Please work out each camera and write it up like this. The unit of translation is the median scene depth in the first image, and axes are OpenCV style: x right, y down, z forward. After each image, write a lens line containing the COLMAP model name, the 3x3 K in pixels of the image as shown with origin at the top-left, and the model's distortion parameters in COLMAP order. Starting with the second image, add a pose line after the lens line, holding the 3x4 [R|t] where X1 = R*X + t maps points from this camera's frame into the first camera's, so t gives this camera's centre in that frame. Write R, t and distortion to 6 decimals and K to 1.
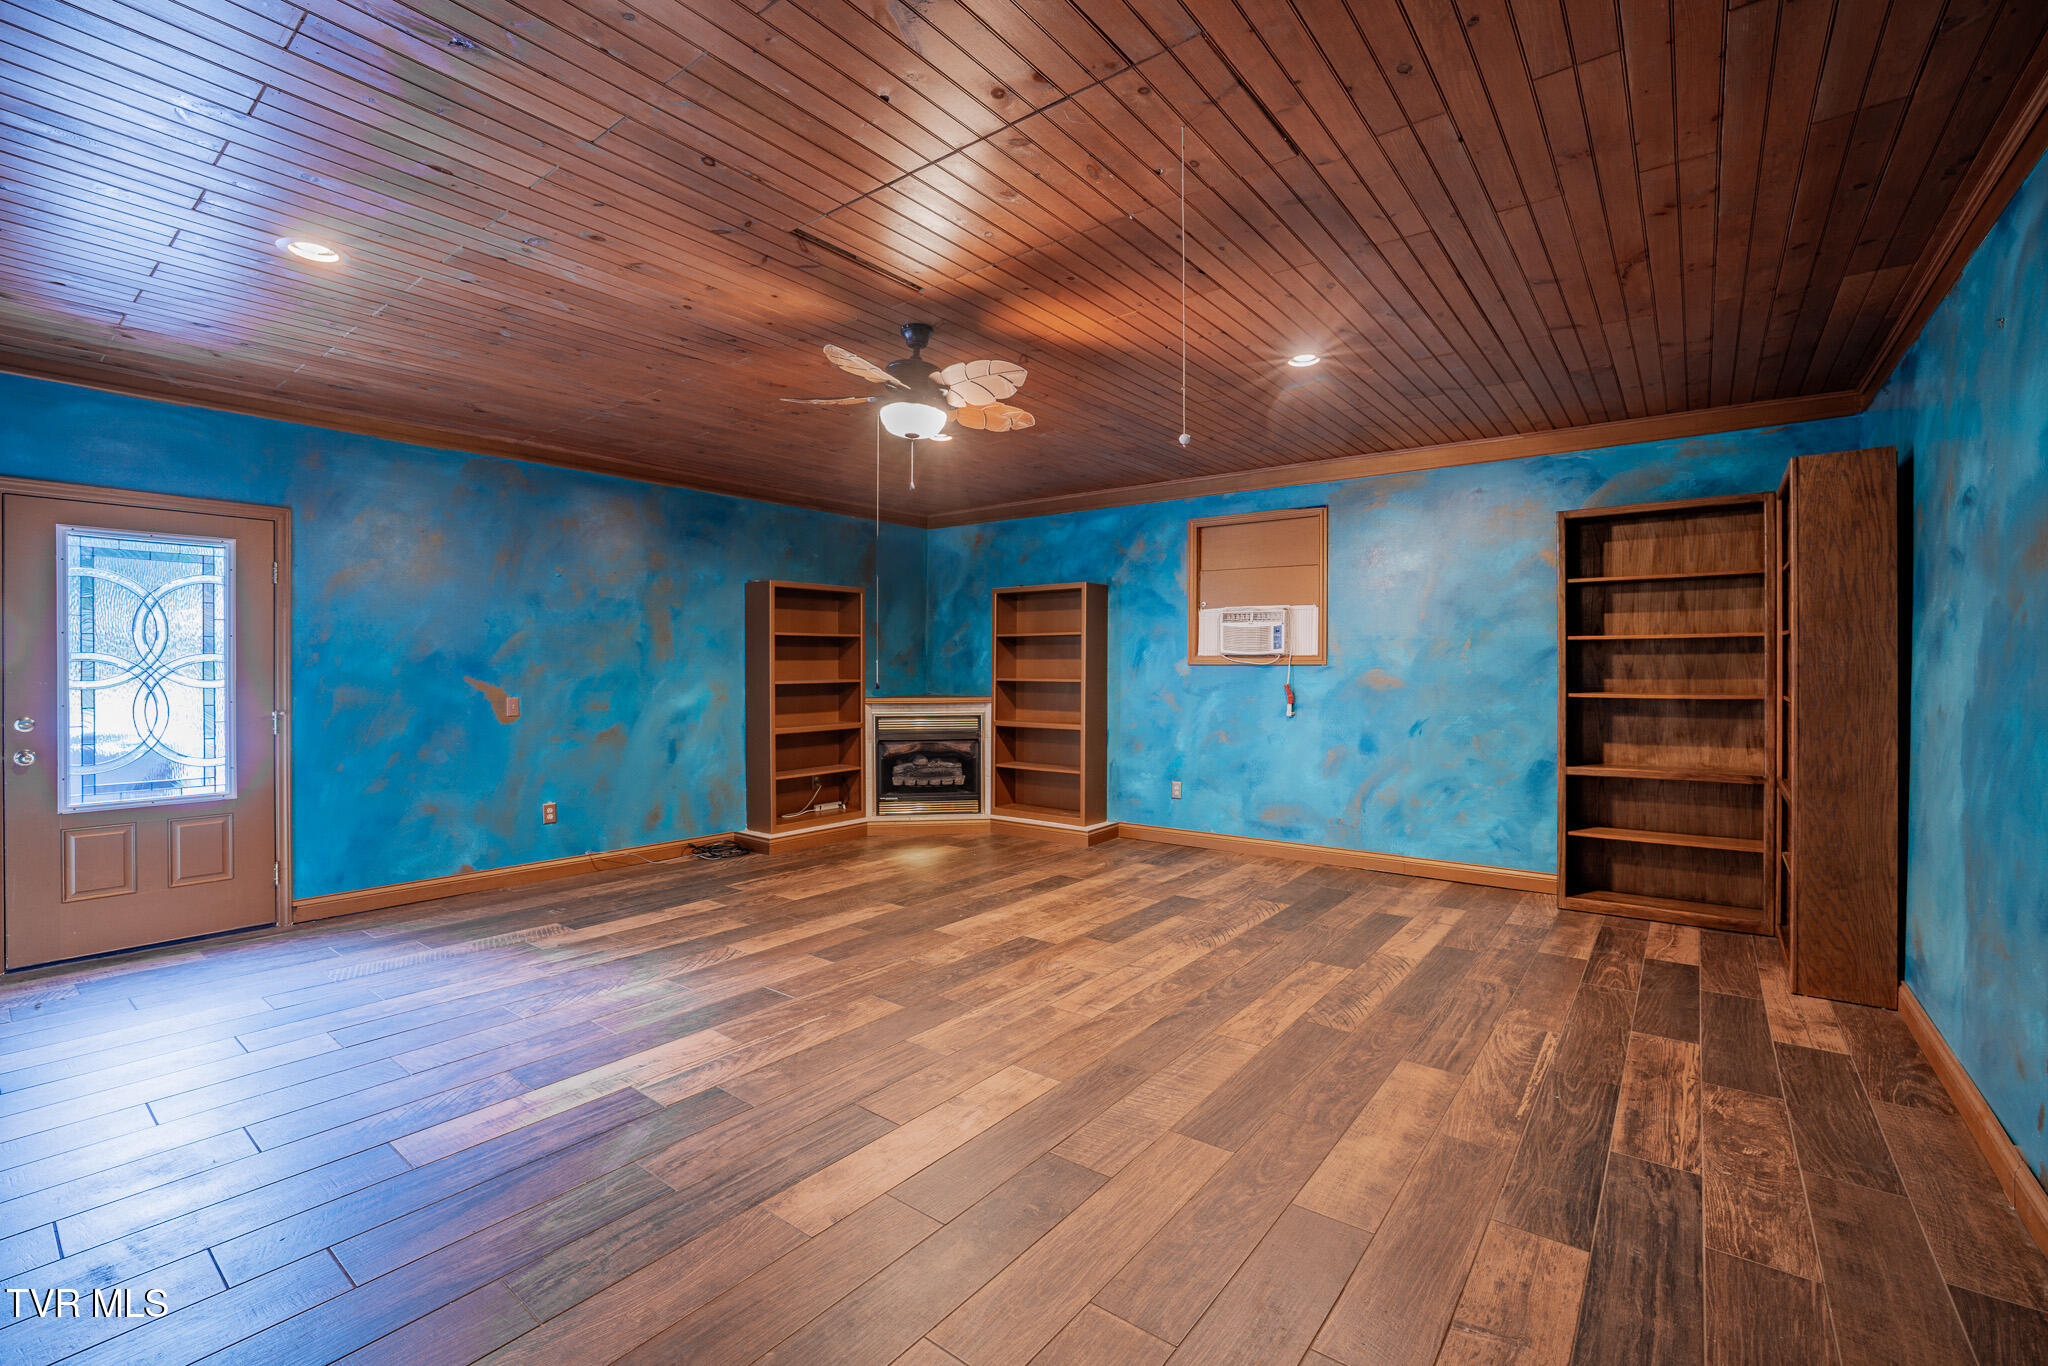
lens RADIAL K [[905.7, 0, 1025.8], [0, 905.7, 671.0], [0, 0, 1]] dist [-0.036280, 0.009907]
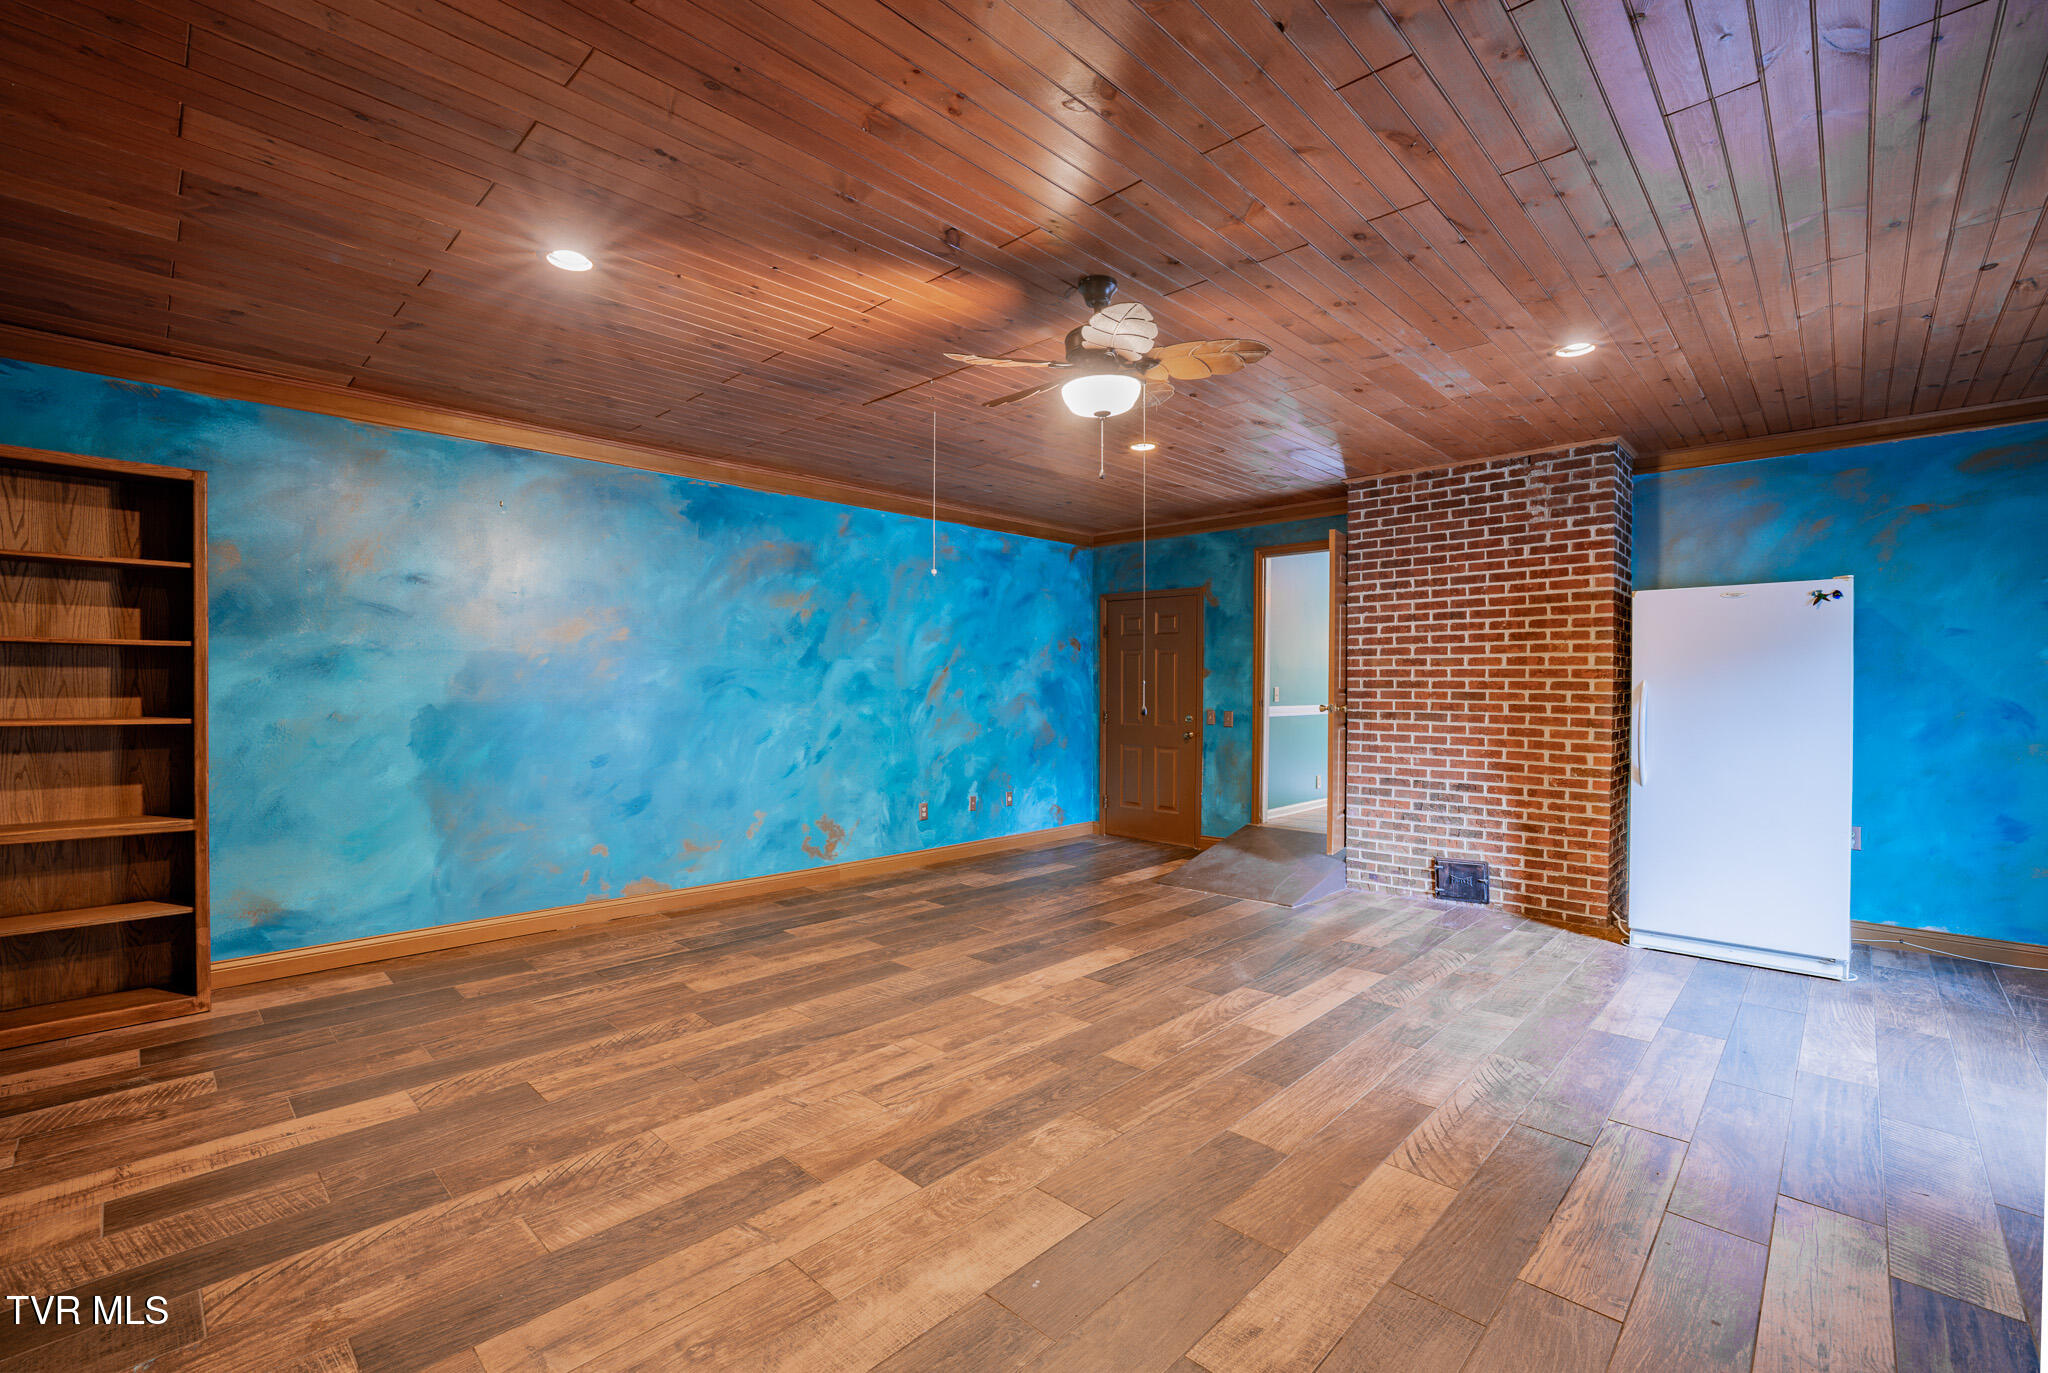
lens RADIAL K [[905.7, 0, 1022.6], [0, 905.7, 687.2], [0, 0, 1]] dist [-0.036280, 0.009907]
pose [[-0.994704, -0.005996, 0.102603, -0.146123], [-0.005394, 0.999967, 0.006148, -0.010443], [-0.102636, 0.005562, -0.994703, 1.936936]]
